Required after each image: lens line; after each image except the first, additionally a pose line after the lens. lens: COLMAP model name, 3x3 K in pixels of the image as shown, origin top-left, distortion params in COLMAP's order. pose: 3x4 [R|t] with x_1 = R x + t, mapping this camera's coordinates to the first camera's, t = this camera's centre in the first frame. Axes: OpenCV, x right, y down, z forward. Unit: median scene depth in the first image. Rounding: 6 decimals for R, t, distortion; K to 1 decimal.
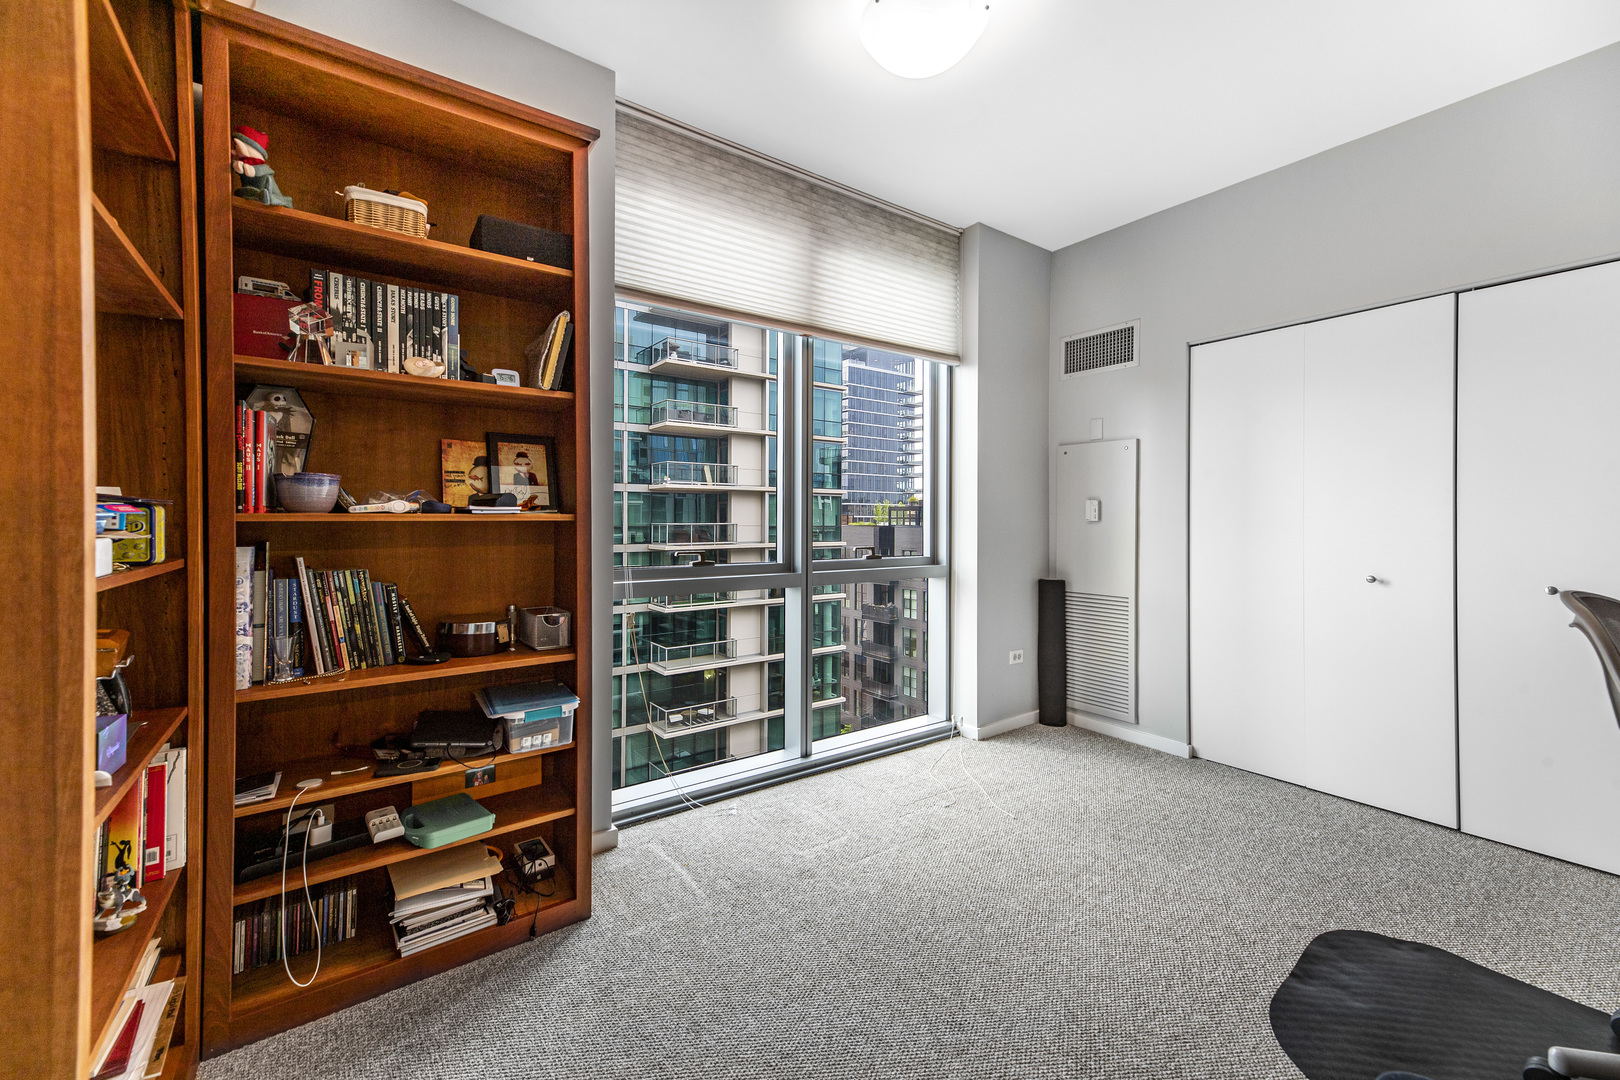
lens RADIAL K [[652.2, 0, 784.5], [0, 652.2, 515.3], [0, 0, 1]] dist [0.001179, 0.000050]
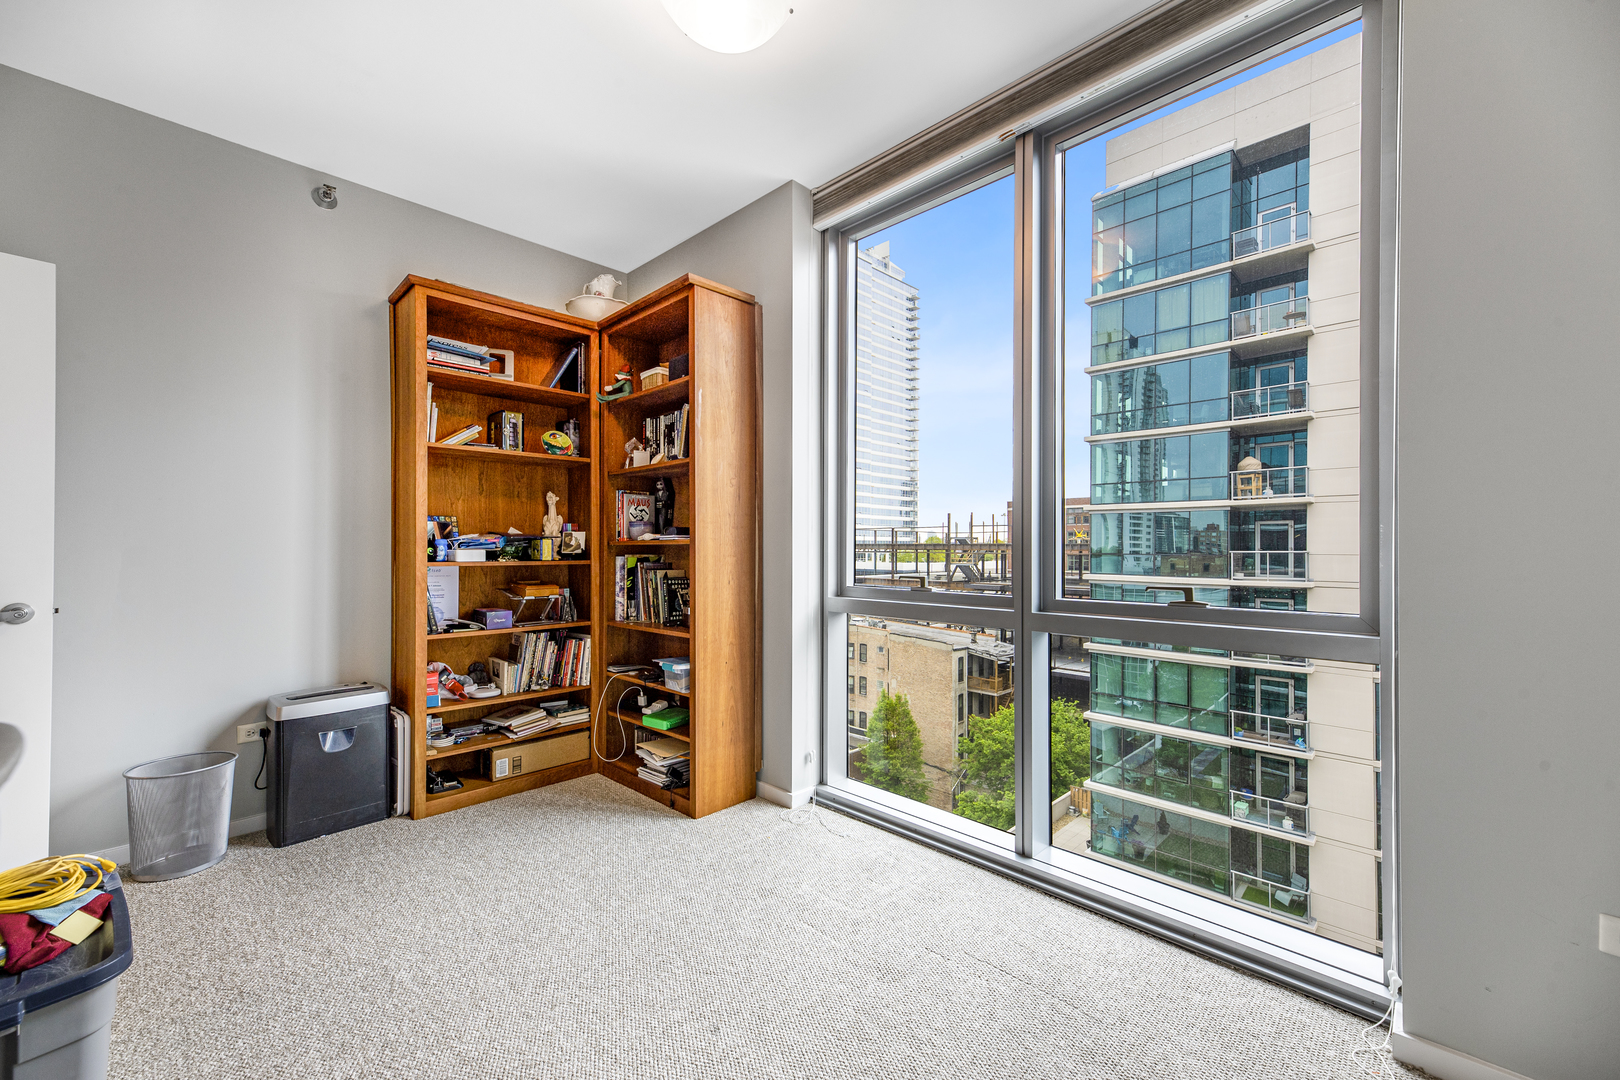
lens RADIAL K [[656.7, 0, 810.0], [0, 656.7, 540.0], [0, 0, 1]] dist [0.002158, 0.000034]
pose [[0.174404, -0.009613, -0.984627, 1.221717], [0.009290, 0.999924, -0.008117, 0.014524], [0.984630, -0.007732, 0.174480, 1.036249]]
